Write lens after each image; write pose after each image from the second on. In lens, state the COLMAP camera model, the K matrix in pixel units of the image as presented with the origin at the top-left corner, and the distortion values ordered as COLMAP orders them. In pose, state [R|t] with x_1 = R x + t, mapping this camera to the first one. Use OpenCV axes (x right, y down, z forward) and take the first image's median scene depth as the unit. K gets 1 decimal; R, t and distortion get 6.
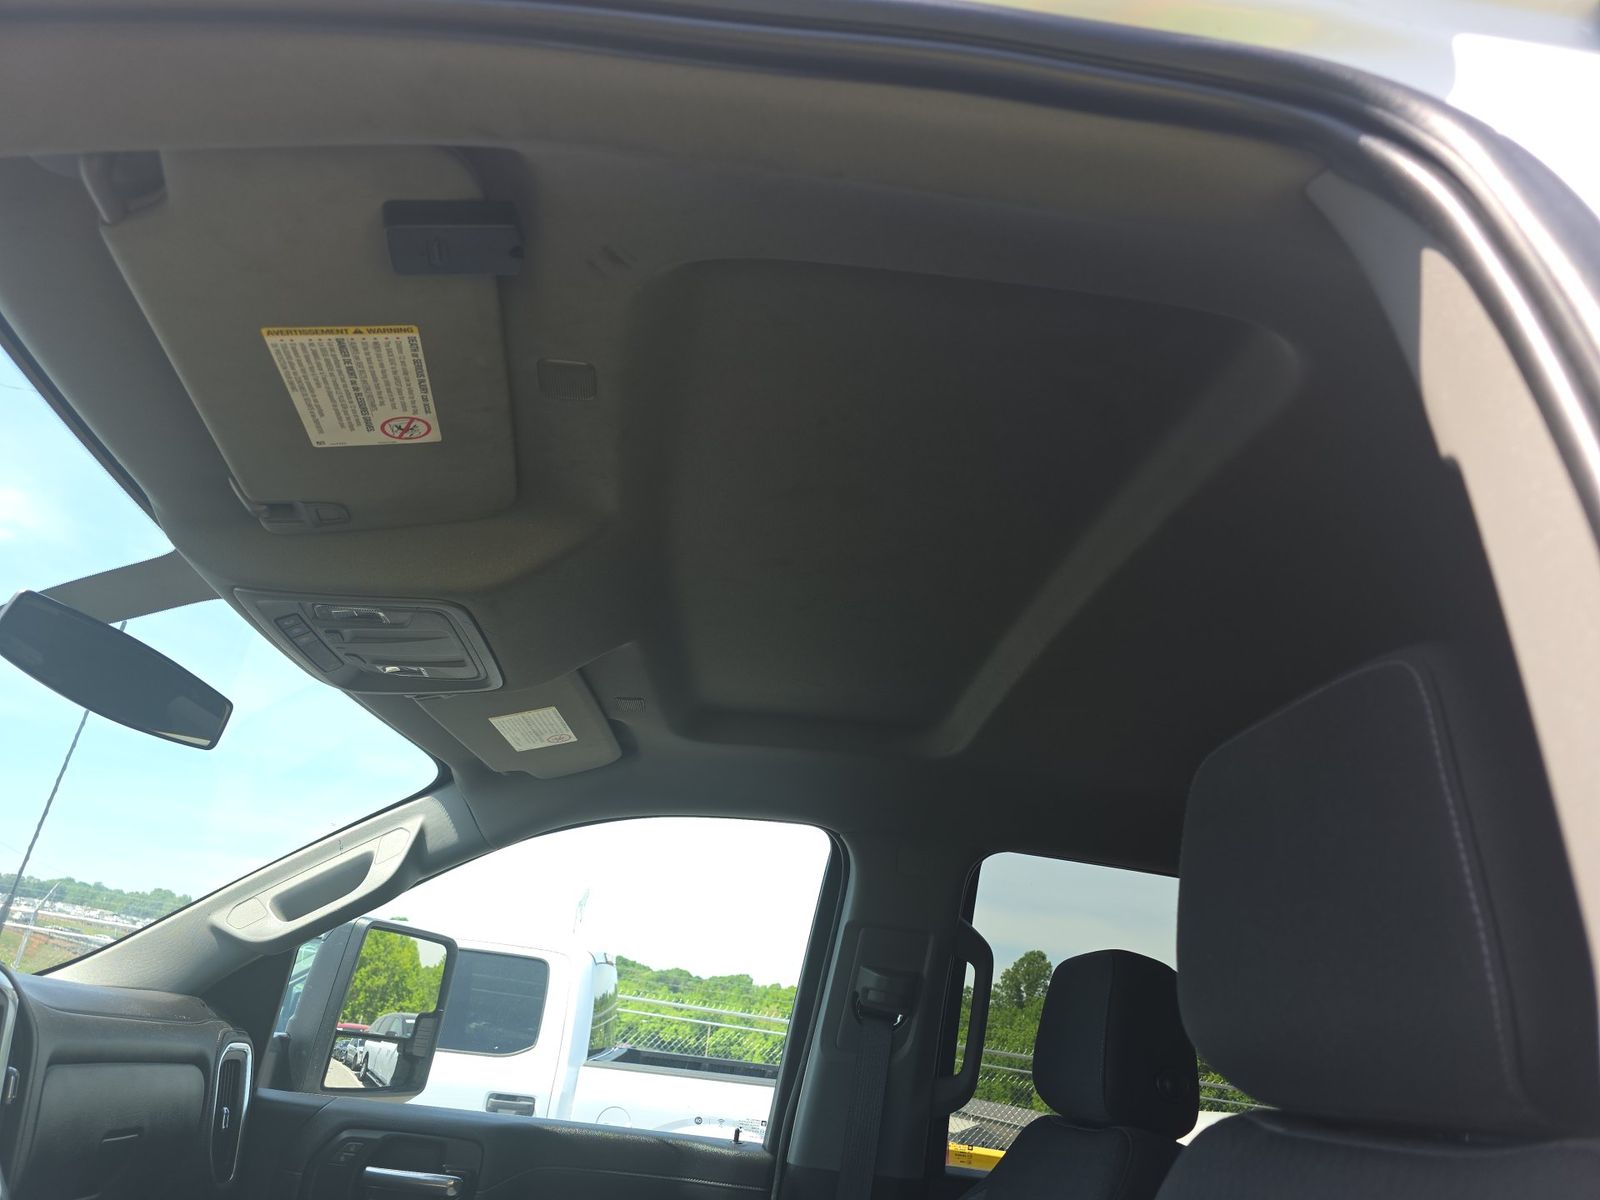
lens RADIAL K [[1158.8, 0, 793.9], [0, 1158.8, 617.1], [0, 0, 1]] dist [0.055193, -0.055838]
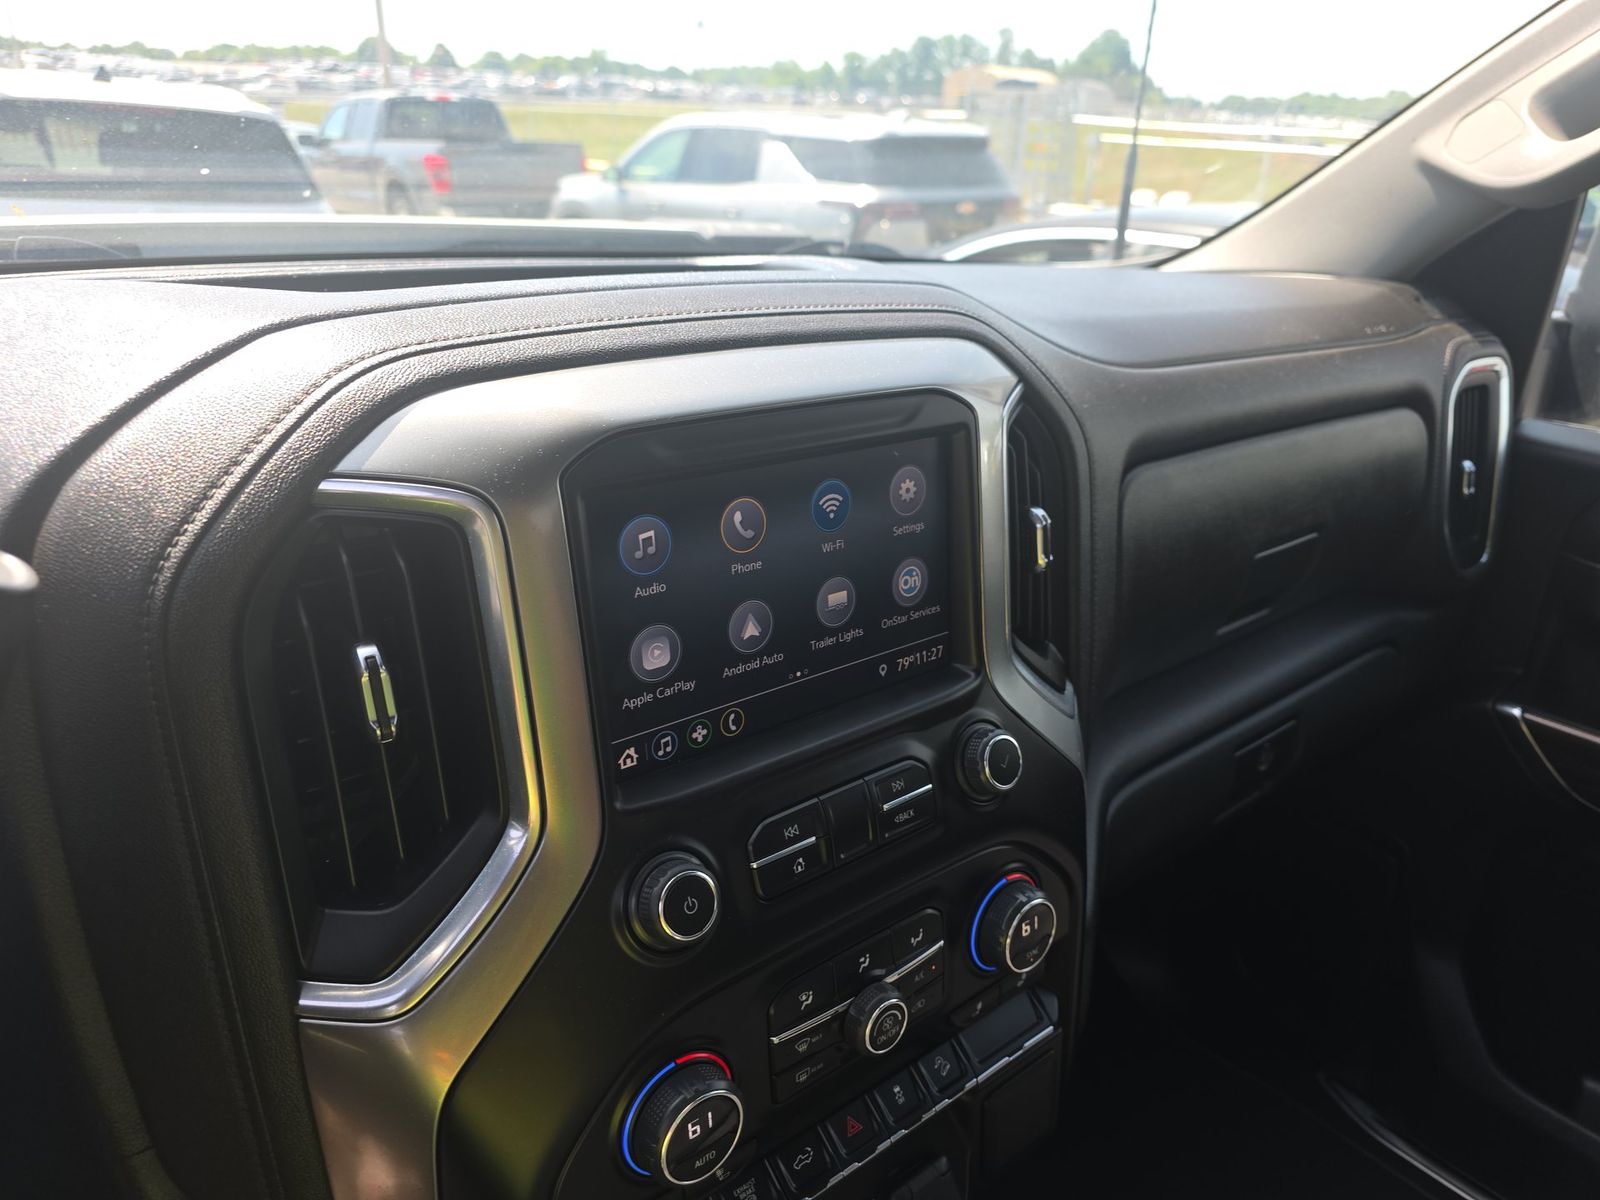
lens RADIAL K [[1158.8, 0, 793.9], [0, 1158.8, 617.1], [0, 0, 1]] dist [0.055193, -0.055838]
pose [[0.592037, 0.192158, -0.782667, -0.170016], [0.323878, 0.832553, 0.449399, 0.082759], [0.737967, -0.519549, 0.430666, 0.374882]]
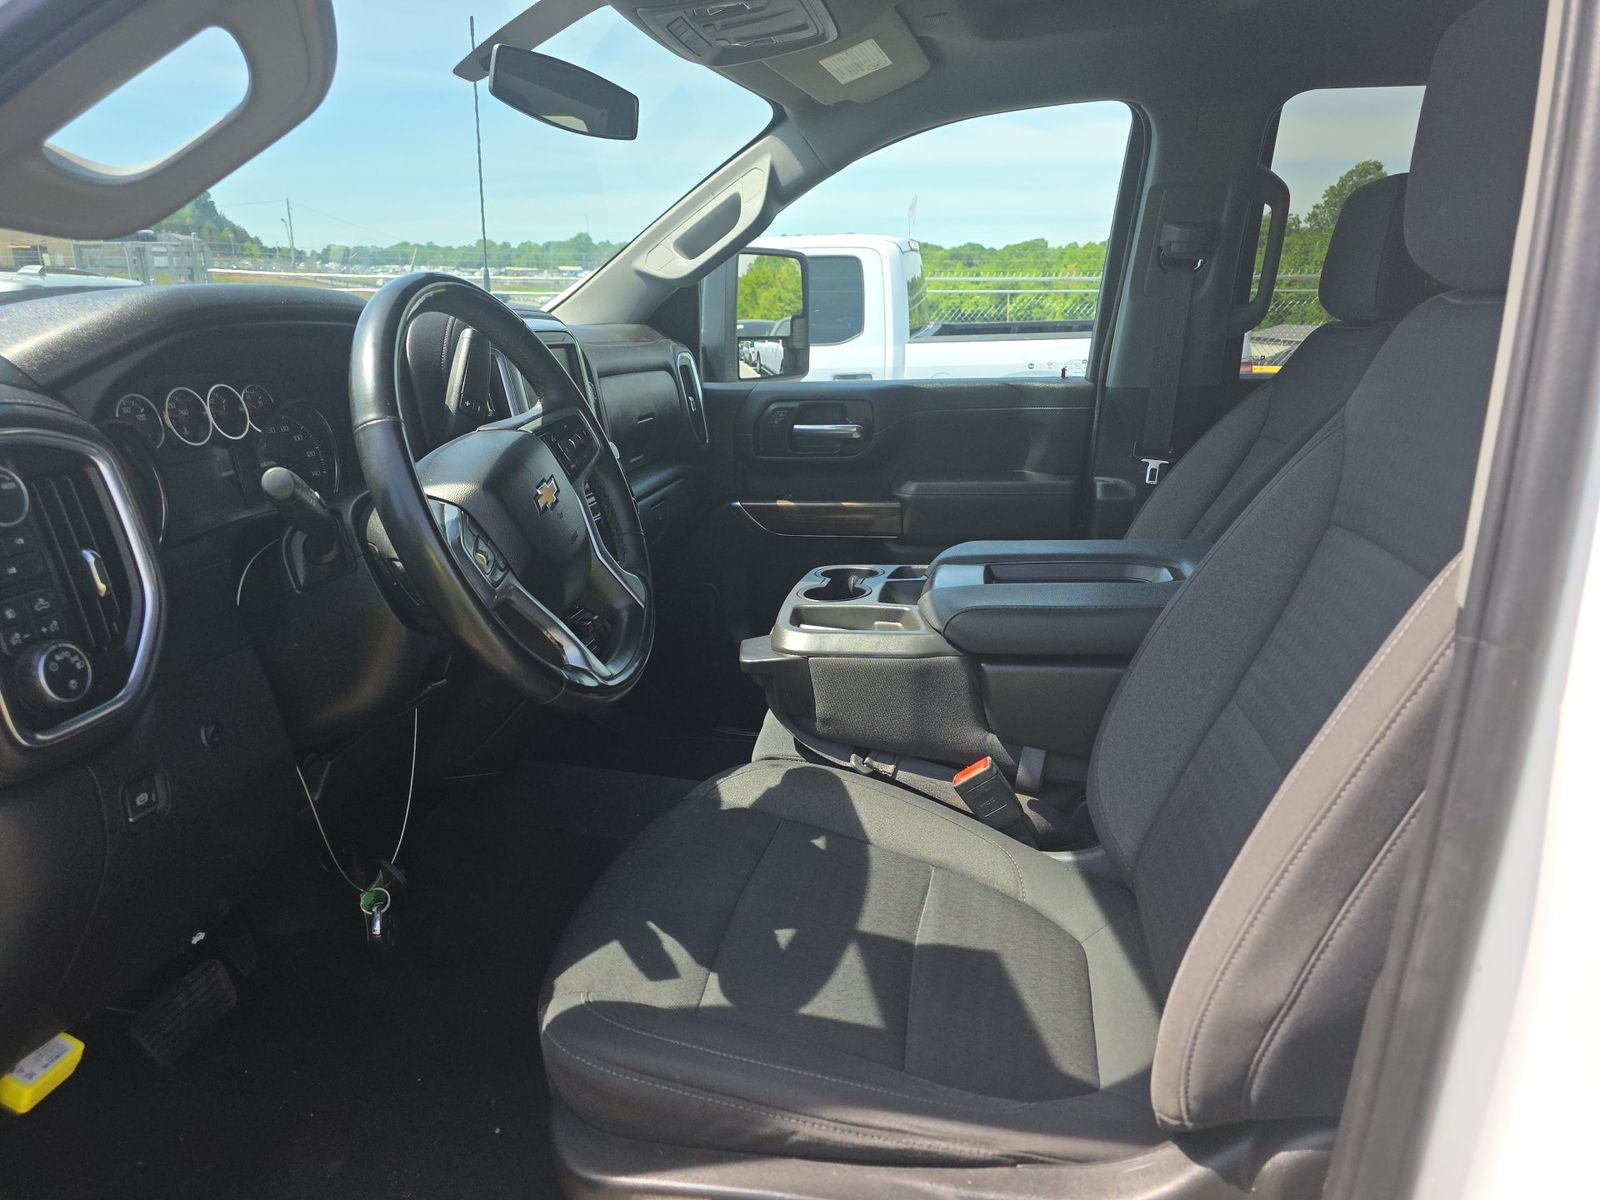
lens RADIAL K [[1158.8, 0, 793.9], [0, 1158.8, 617.1], [0, 0, 1]] dist [0.055193, -0.055838]
pose [[0.961705, -0.068158, -0.265476, -0.012925], [0.206223, 0.817950, 0.537057, -0.073882], [0.180542, -0.571238, 0.800682, -0.203071]]
